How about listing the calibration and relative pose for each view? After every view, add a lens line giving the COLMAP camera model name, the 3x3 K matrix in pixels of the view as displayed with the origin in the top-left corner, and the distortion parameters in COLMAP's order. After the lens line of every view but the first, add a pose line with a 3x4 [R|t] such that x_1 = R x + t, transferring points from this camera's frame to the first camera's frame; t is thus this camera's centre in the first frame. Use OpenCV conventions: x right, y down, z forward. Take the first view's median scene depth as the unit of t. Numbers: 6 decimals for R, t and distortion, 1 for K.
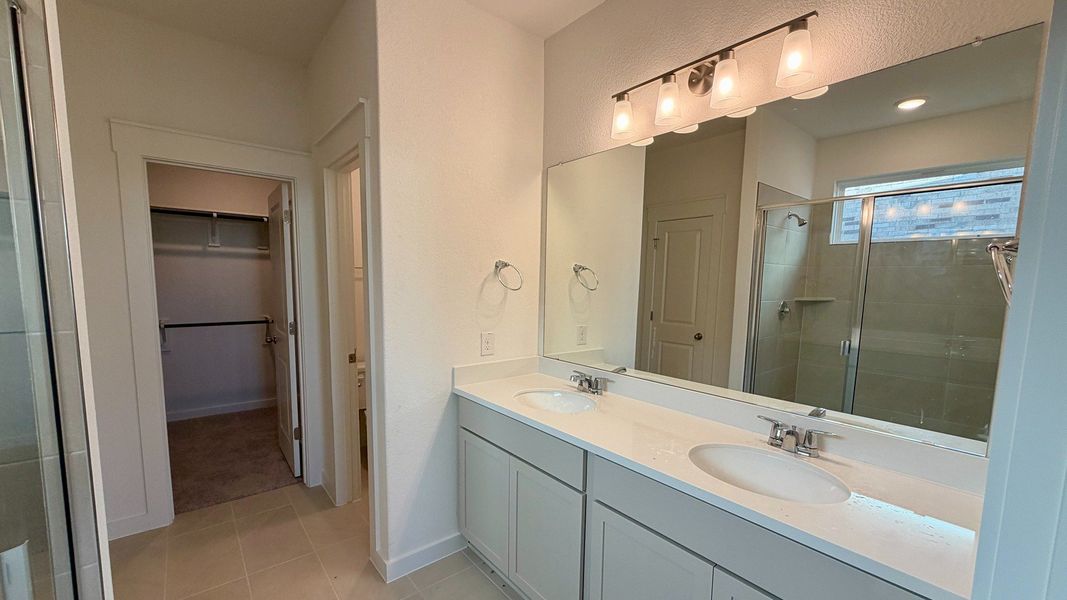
lens RADIAL K [[425.5, 0, 534.9], [0, 425.5, 336.0], [0, 0, 1]] dist [-0.000349, 0.000018]
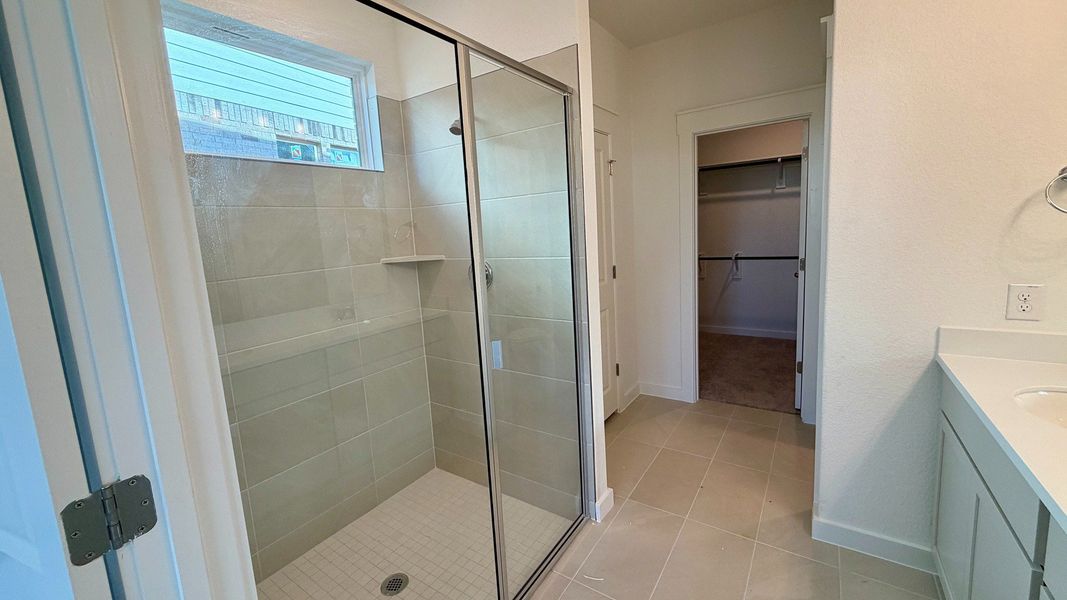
lens RADIAL K [[427.1, 0, 533.5], [0, 427.1, 300.0], [0, 0, 1]] dist [0.000193, 0.000023]
pose [[0.282939, 0.129291, -0.950384, 0.270140], [-0.066630, 0.991129, 0.114998, -0.009001], [0.956821, 0.030787, 0.289043, 0.104187]]
